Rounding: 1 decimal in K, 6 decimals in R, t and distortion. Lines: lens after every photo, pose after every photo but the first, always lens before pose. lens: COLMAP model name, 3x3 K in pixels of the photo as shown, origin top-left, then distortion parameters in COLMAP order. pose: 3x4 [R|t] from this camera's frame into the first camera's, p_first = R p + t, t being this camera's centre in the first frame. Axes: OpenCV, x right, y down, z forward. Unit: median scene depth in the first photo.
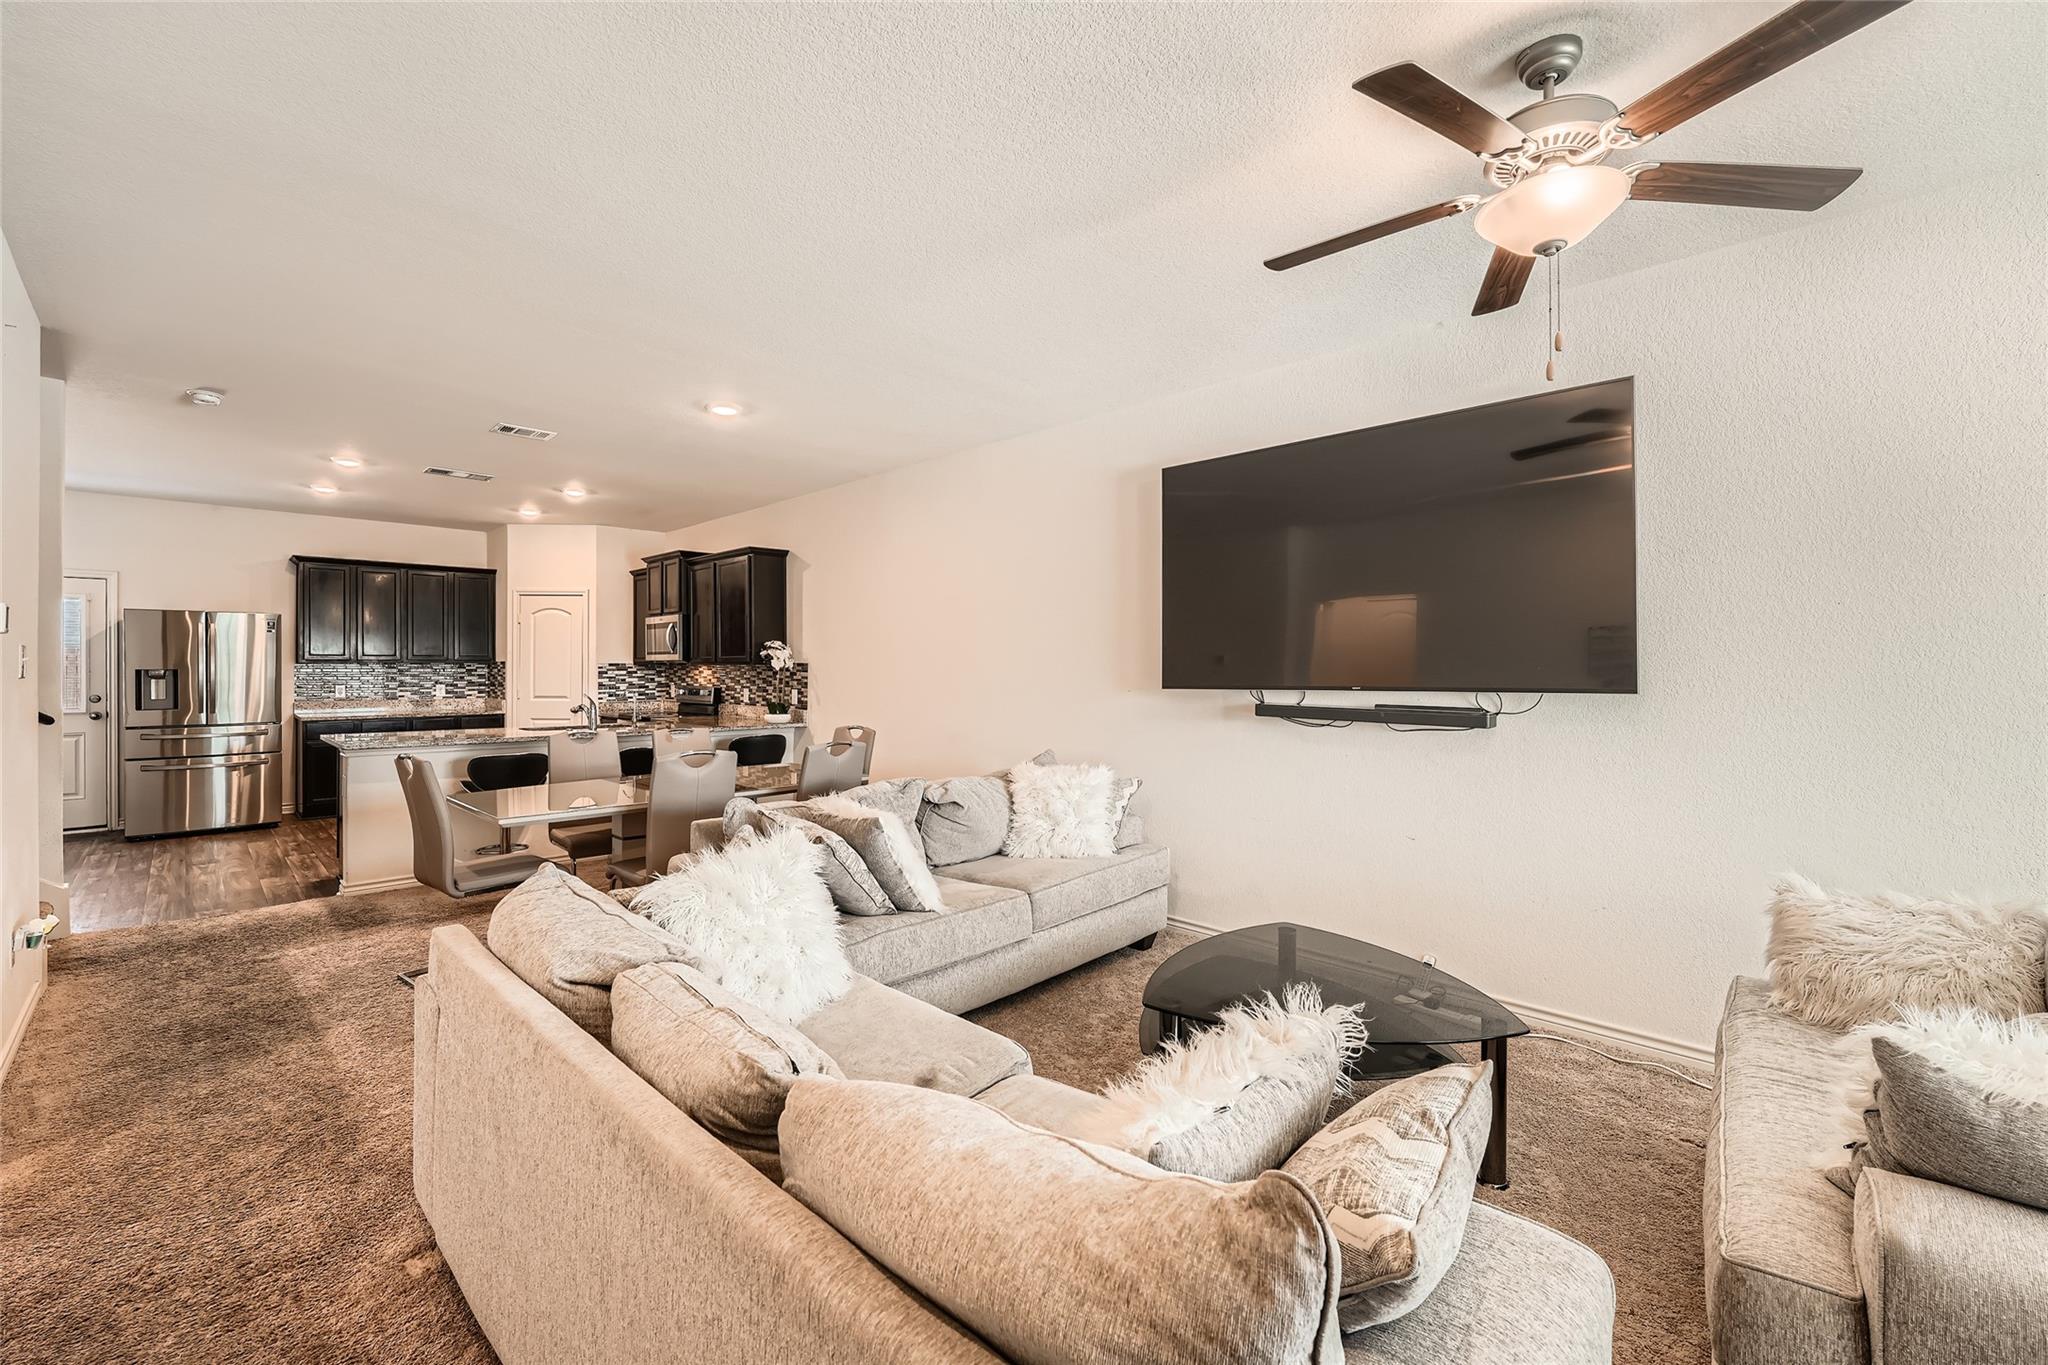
lens RADIAL K [[833.2, 0, 1028.2], [0, 833.2, 673.1], [0, 0, 1]] dist [-0.013914, -0.000076]
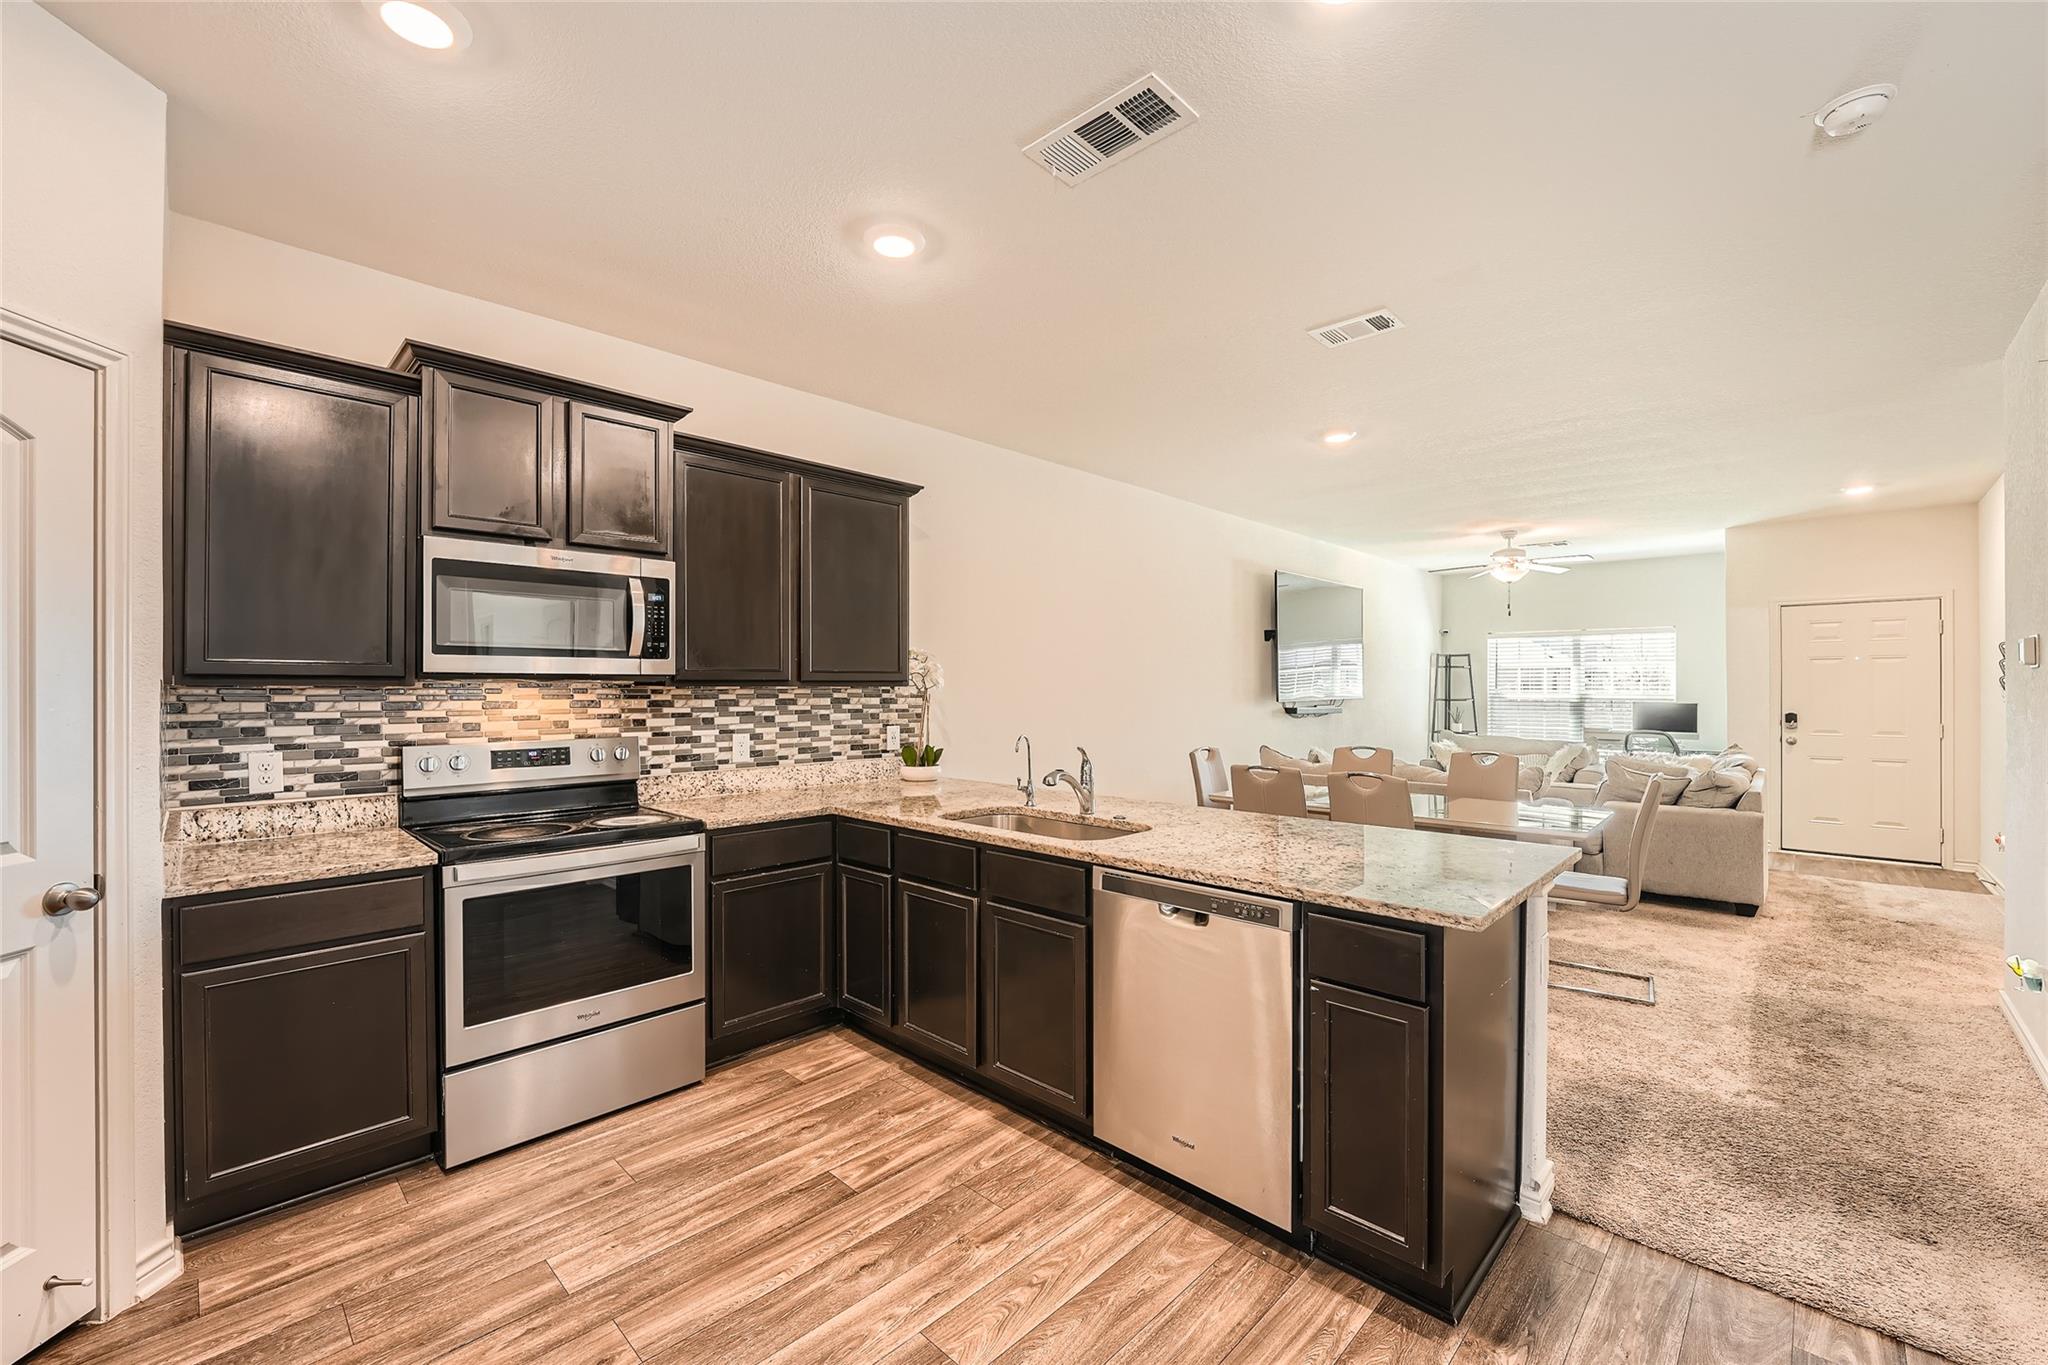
lens RADIAL K [[830.7, 0, 1028.4], [0, 830.7, 687.3], [0, 0, 1]] dist [-0.014310, 0.000090]
pose [[-0.004384, -0.001948, 0.999988, -0.869772], [0.005746, 0.999982, 0.001973, -0.009491], [-0.999974, 0.005755, -0.004372, 0.872170]]
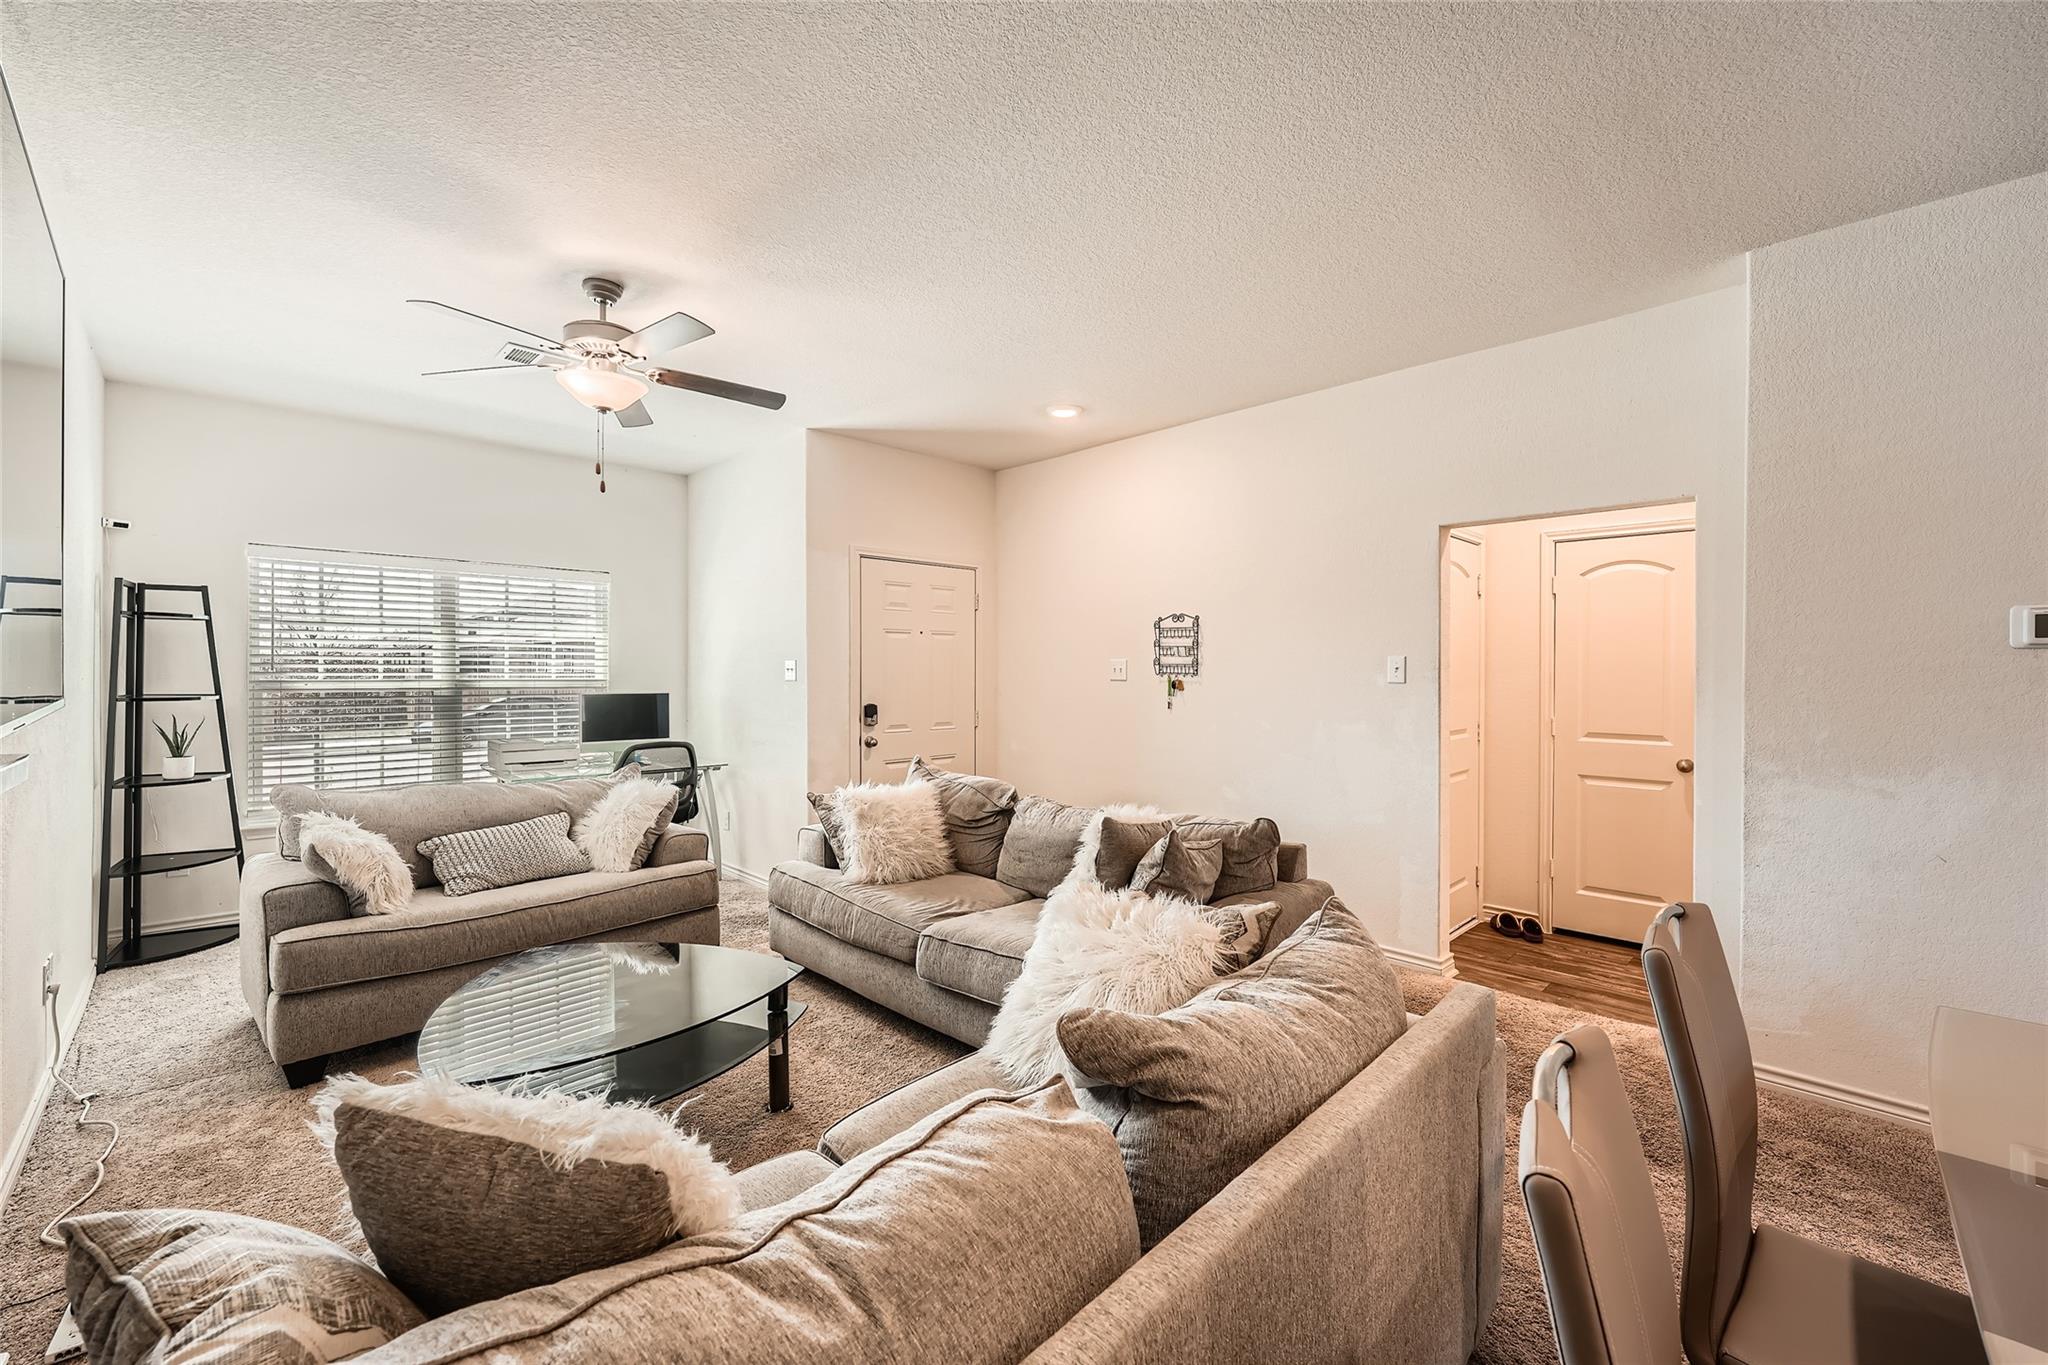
lens RADIAL K [[833.2, 0, 1028.2], [0, 833.2, 673.1], [0, 0, 1]] dist [-0.013914, -0.000076]
pose [[-0.999649, -0.005923, 0.025833, -0.058547], [-0.005667, 0.999934, 0.009965, -0.006758], [-0.025890, 0.009815, -0.999617, 0.680250]]
